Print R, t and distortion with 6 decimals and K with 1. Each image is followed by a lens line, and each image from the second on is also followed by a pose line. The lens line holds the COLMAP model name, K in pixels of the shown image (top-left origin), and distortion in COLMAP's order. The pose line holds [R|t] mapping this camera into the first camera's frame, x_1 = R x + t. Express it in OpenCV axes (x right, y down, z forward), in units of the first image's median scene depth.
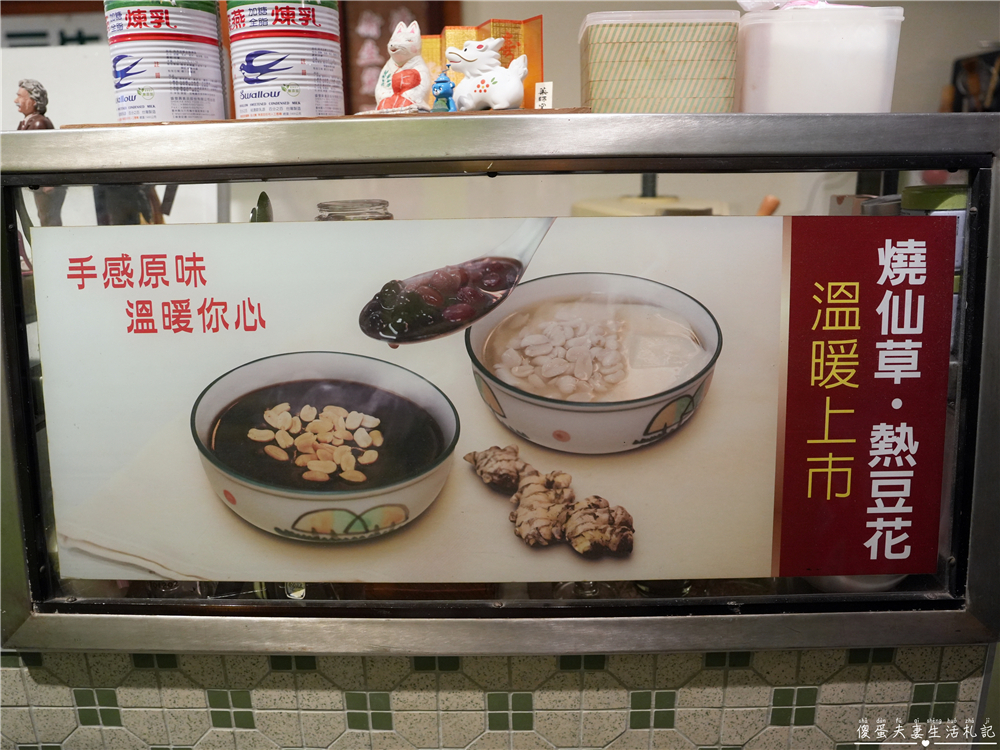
lens RADIAL K [[773.2, 0, 499.9], [0, 773.2, 373.6], [0, 0, 1]] dist [-0.056198, 0.006799]
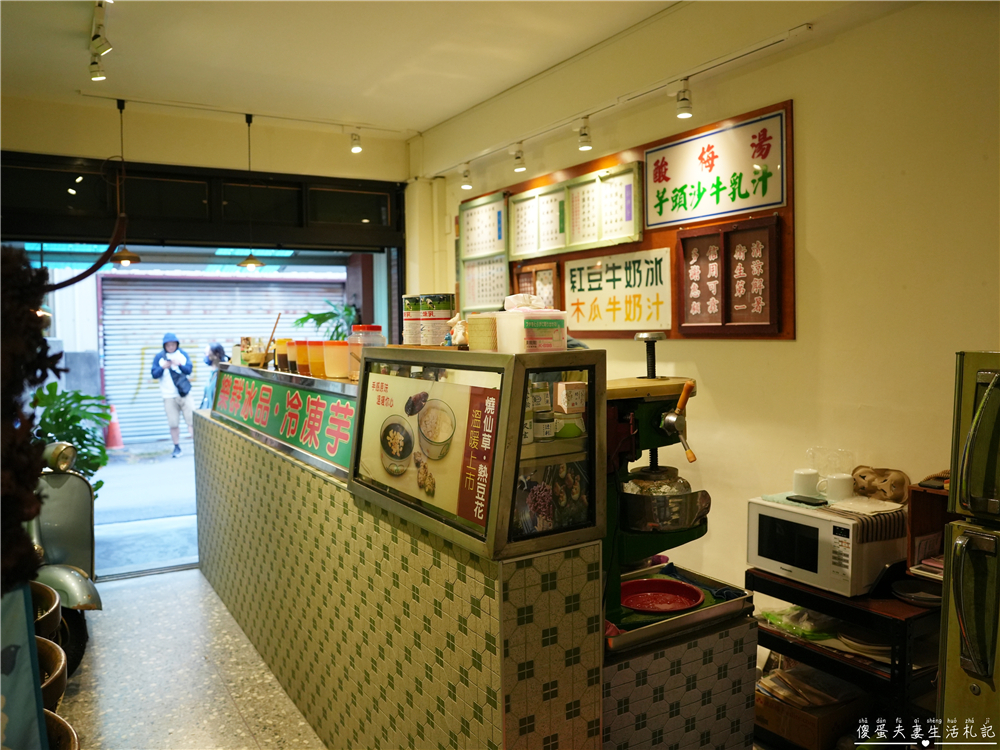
lens RADIAL K [[773.2, 0, 500.3], [0, 773.2, 373.5], [0, 0, 1]] dist [-0.056198, 0.006799]
pose [[0.531488, 0.063009, -0.844719, 2.778275], [-0.215478, 0.974482, -0.062888, -0.088160], [0.819200, 0.215443, 0.531503, -0.450014]]
